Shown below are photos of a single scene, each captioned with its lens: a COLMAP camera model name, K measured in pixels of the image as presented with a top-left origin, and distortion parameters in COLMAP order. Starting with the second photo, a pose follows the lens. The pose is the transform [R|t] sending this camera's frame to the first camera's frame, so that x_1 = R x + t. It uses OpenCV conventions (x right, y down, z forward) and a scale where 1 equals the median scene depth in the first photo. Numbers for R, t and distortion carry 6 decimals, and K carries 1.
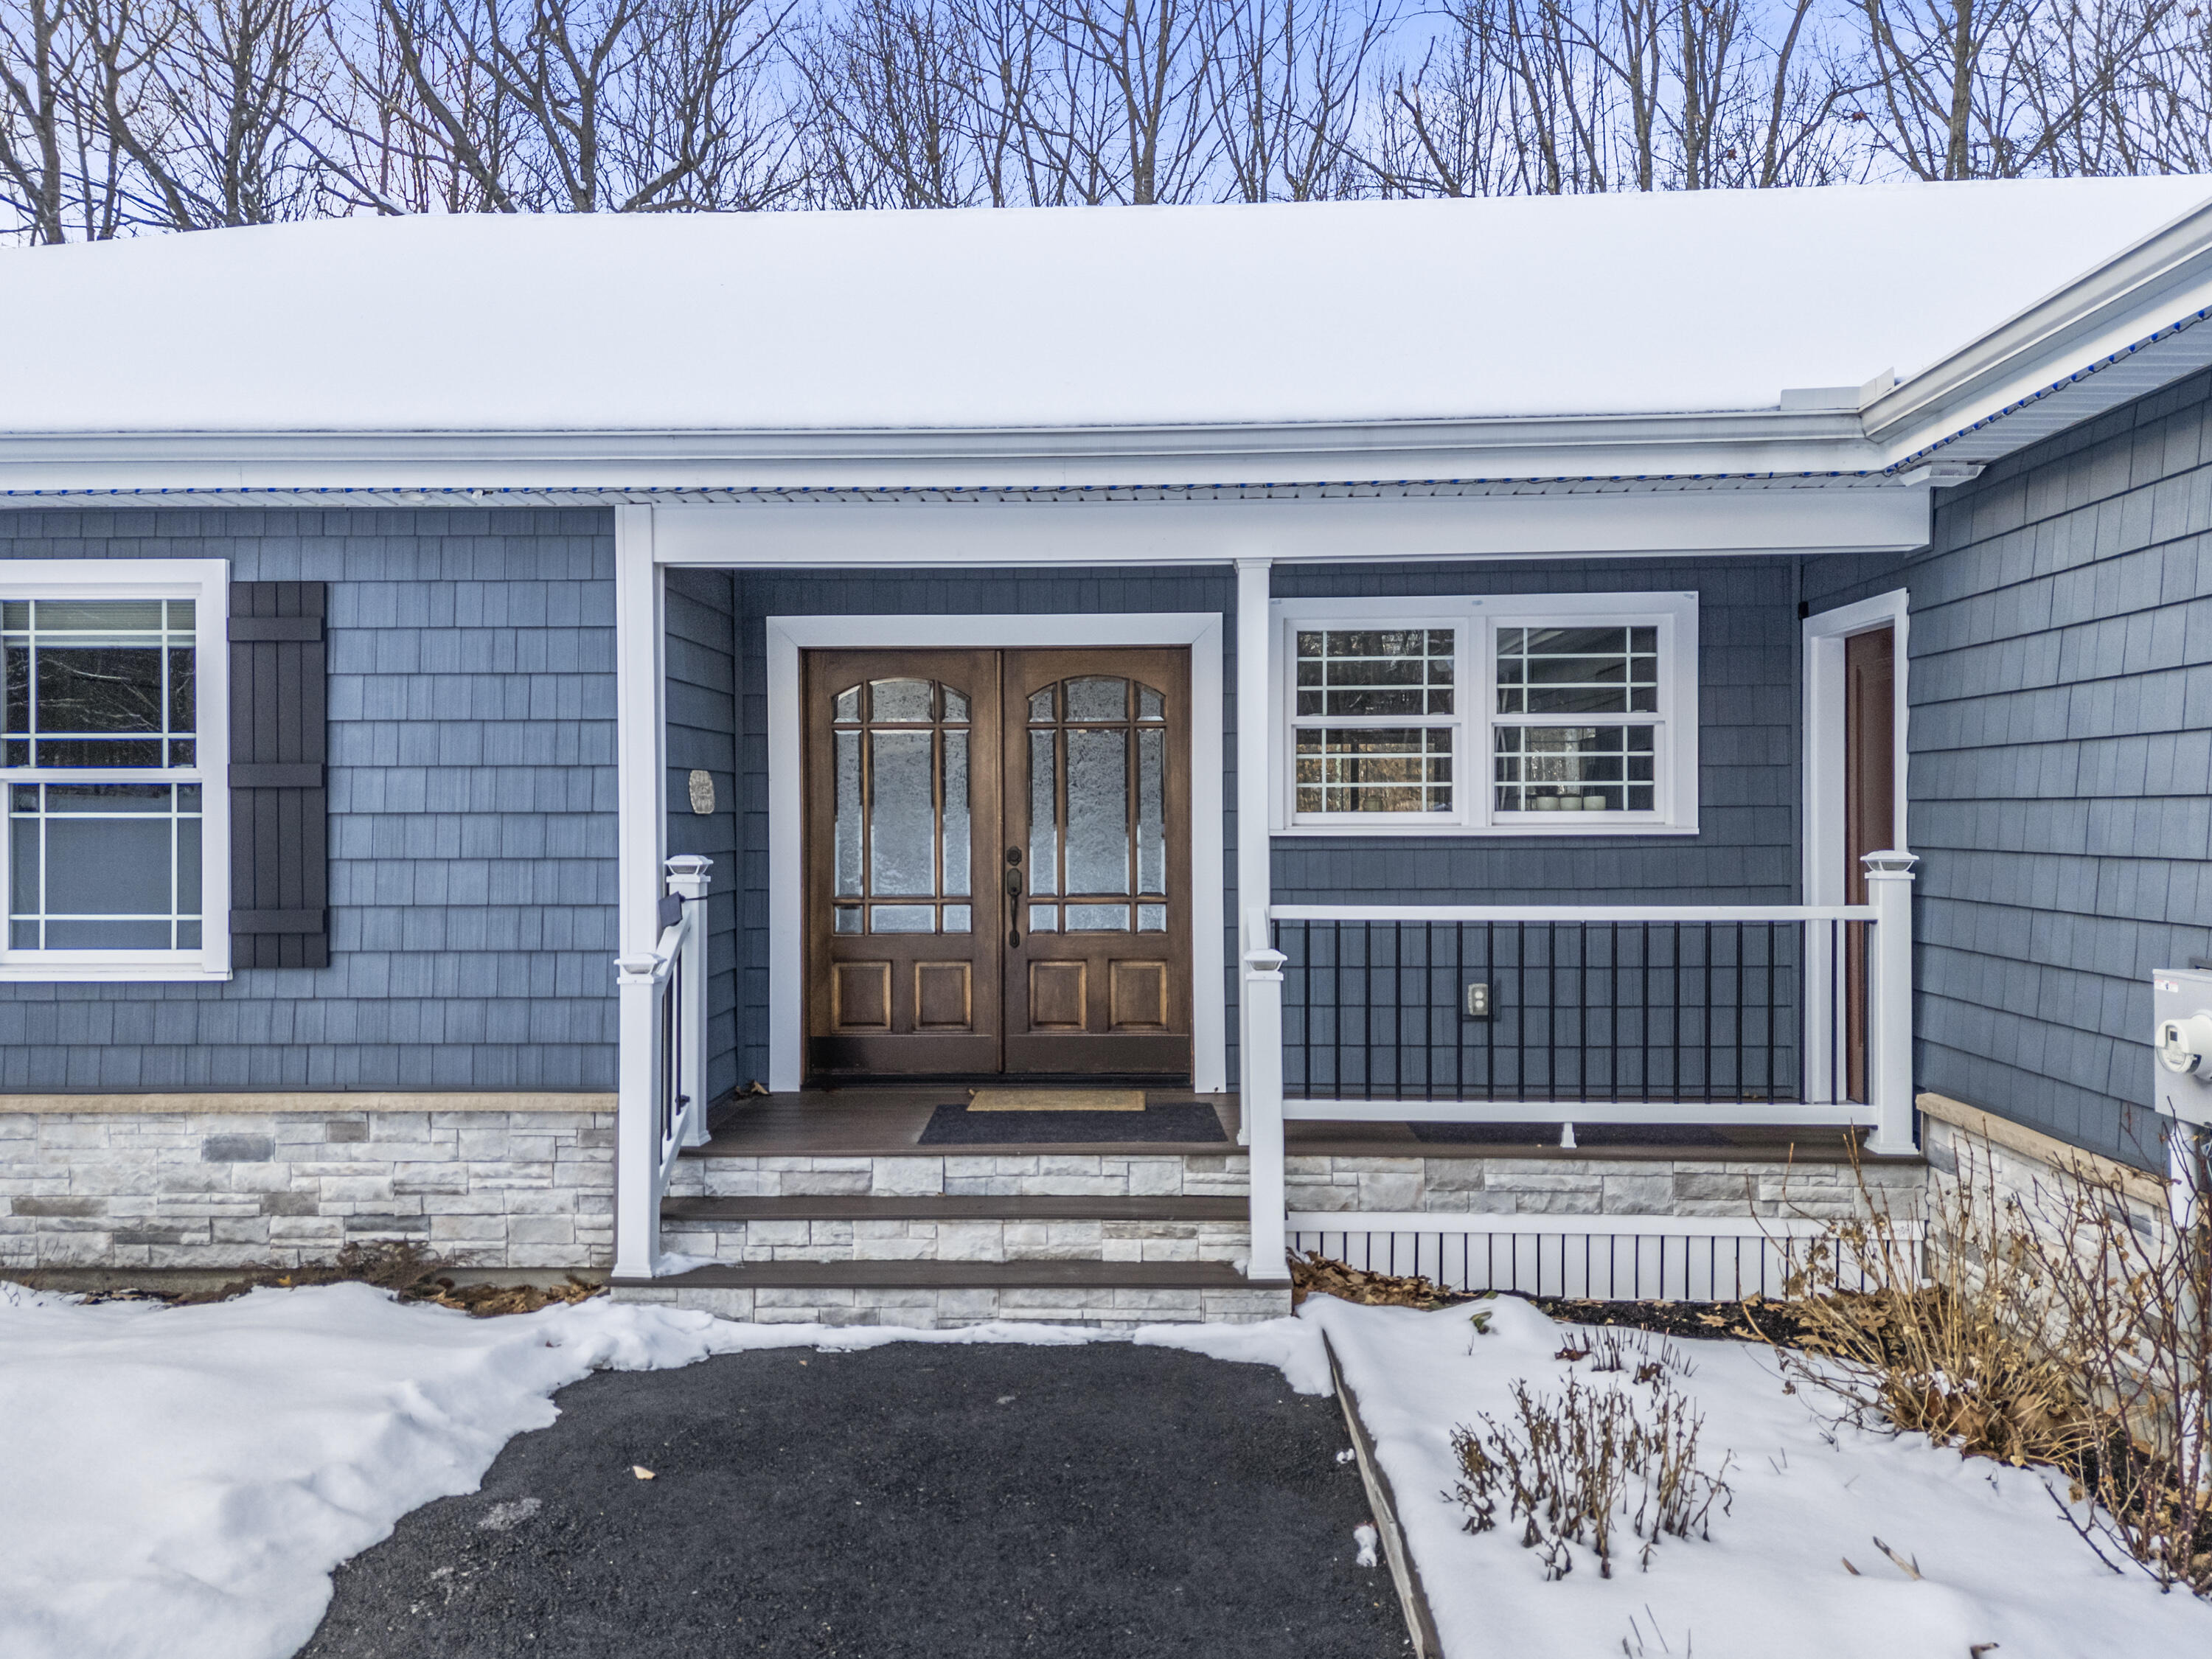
lens RADIAL K [[1632.2, 0, 1099.6], [0, 1632.2, 825.0], [0, 0, 1]] dist [0.046046, -0.002602]
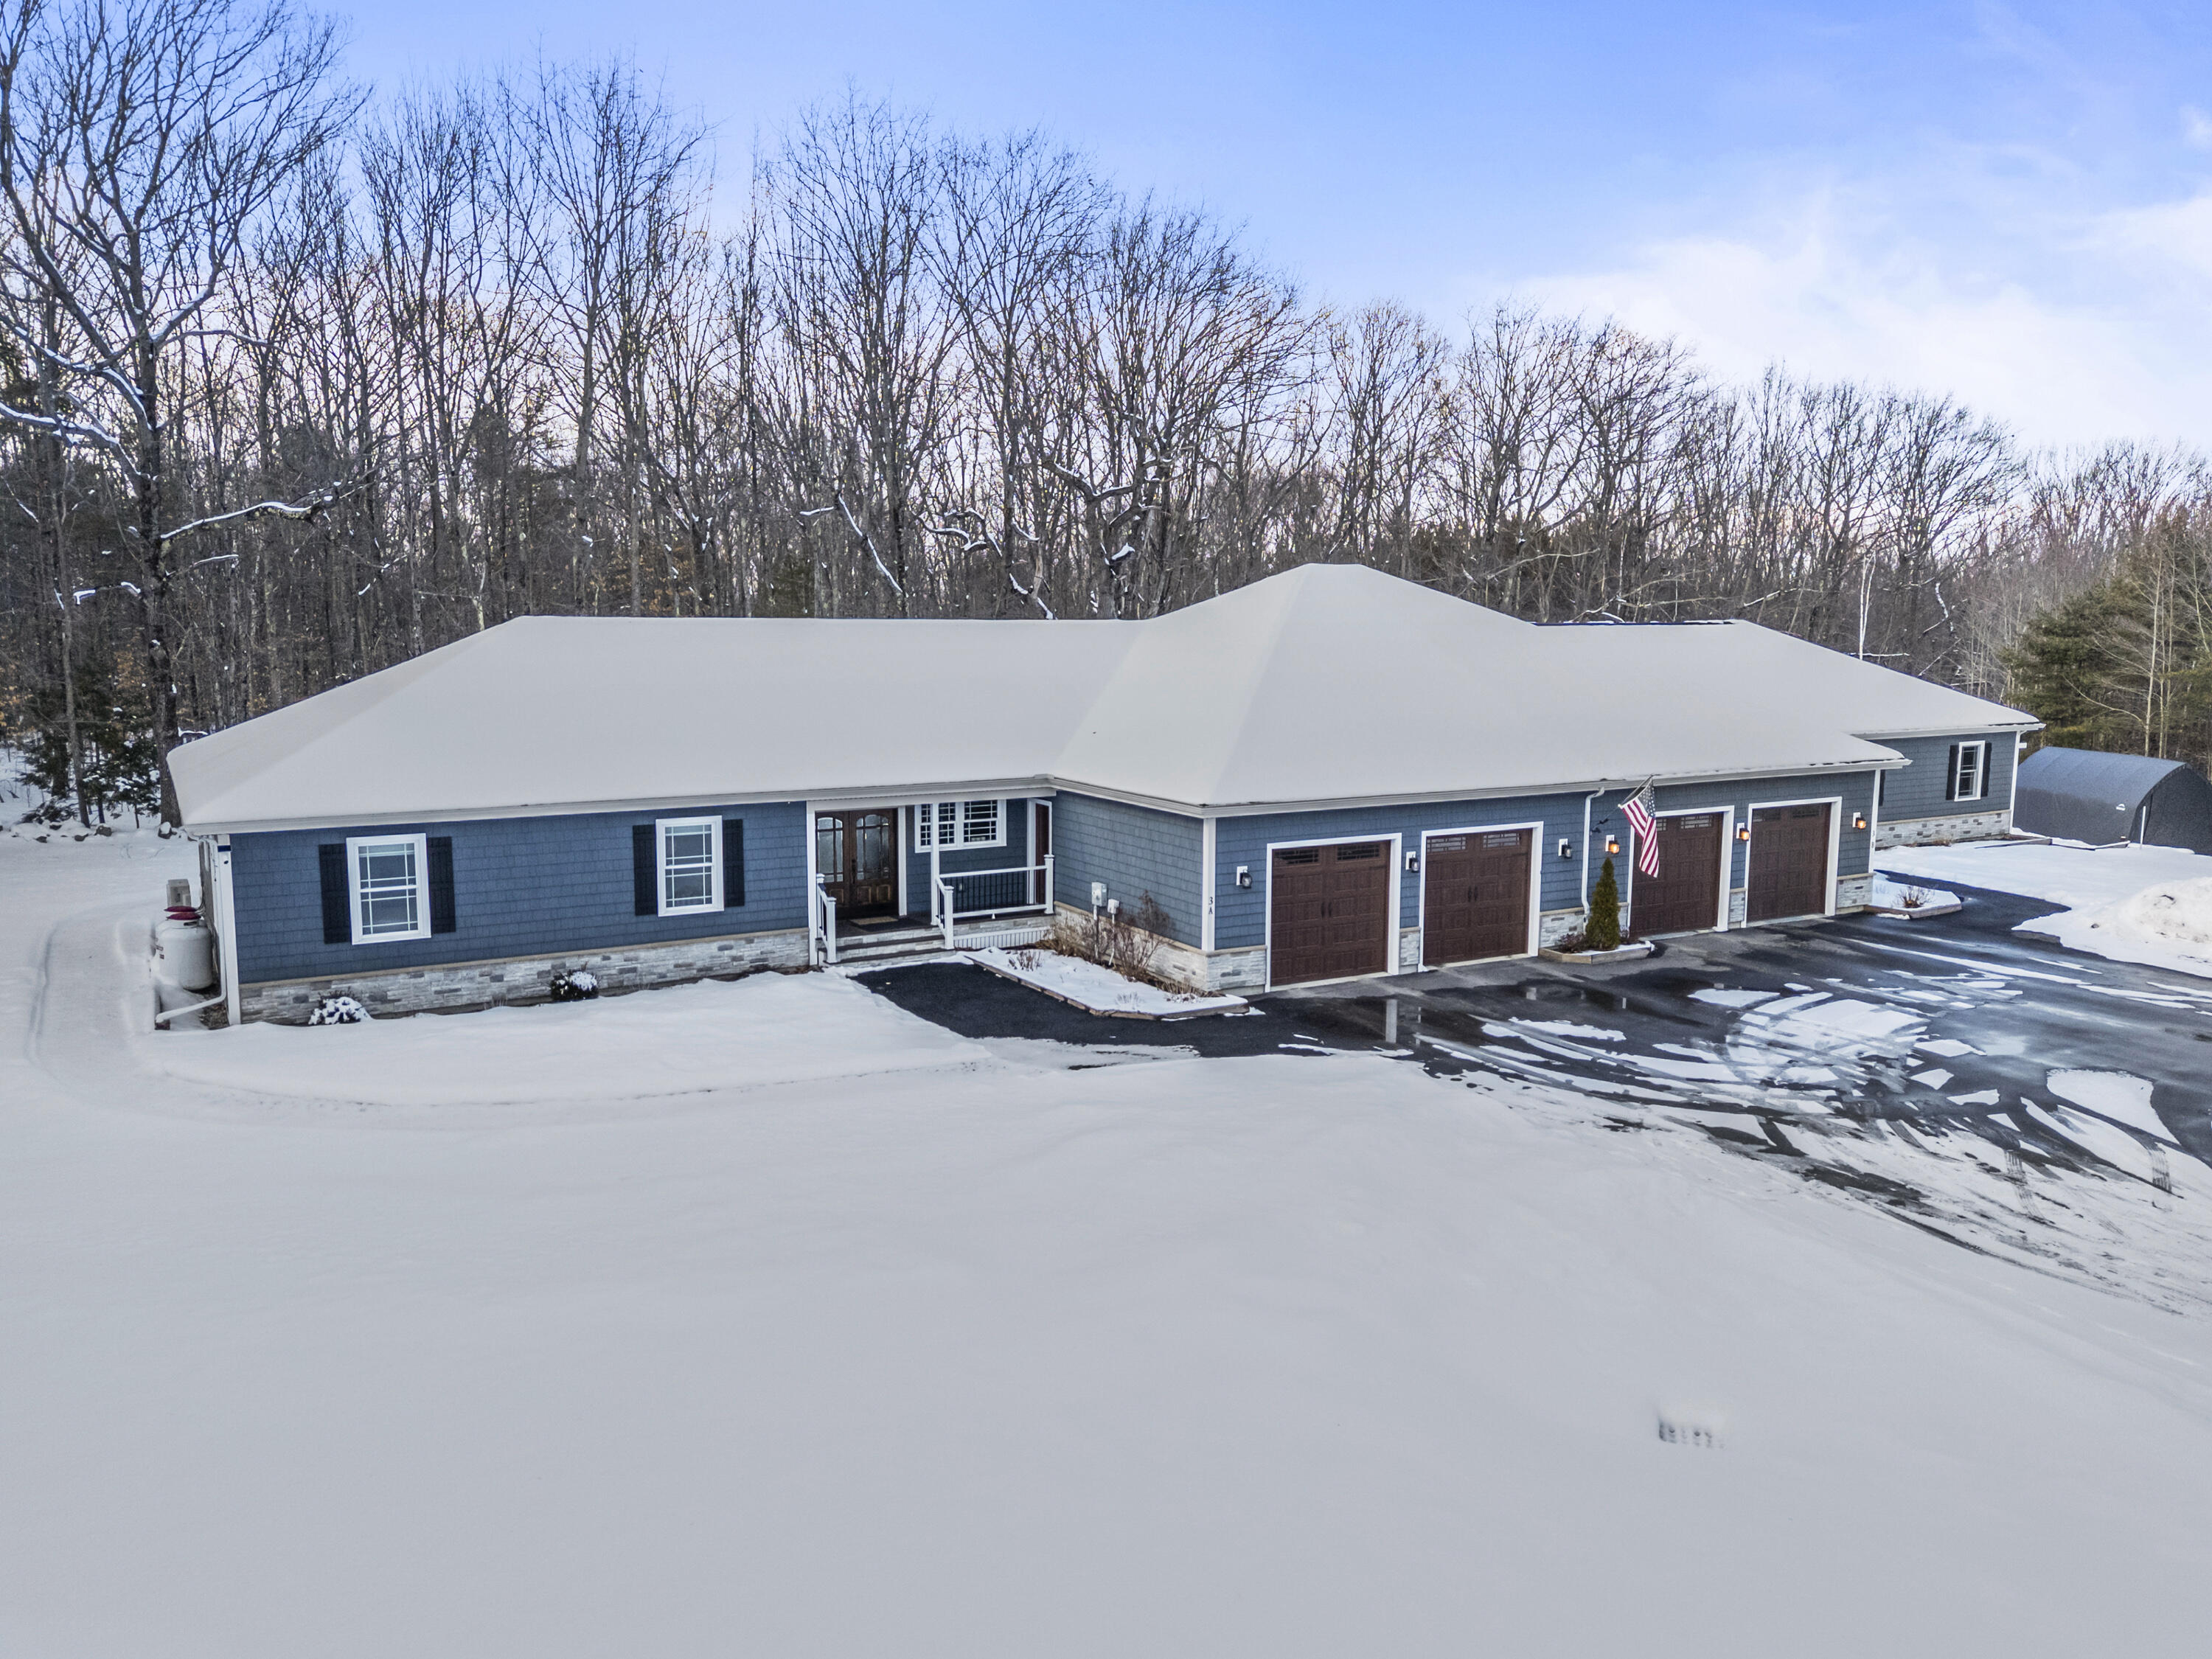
lens RADIAL K [[1632.2, 0, 1090.7], [0, 1632.2, 809.5], [0, 0, 1]] dist [0.046046, -0.002602]
pose [[0.845738, -0.060308, 0.530179, -1.993988], [-0.002471, 0.993139, 0.116912, -0.685233], [-0.533592, -0.100187, 0.839787, -3.155779]]
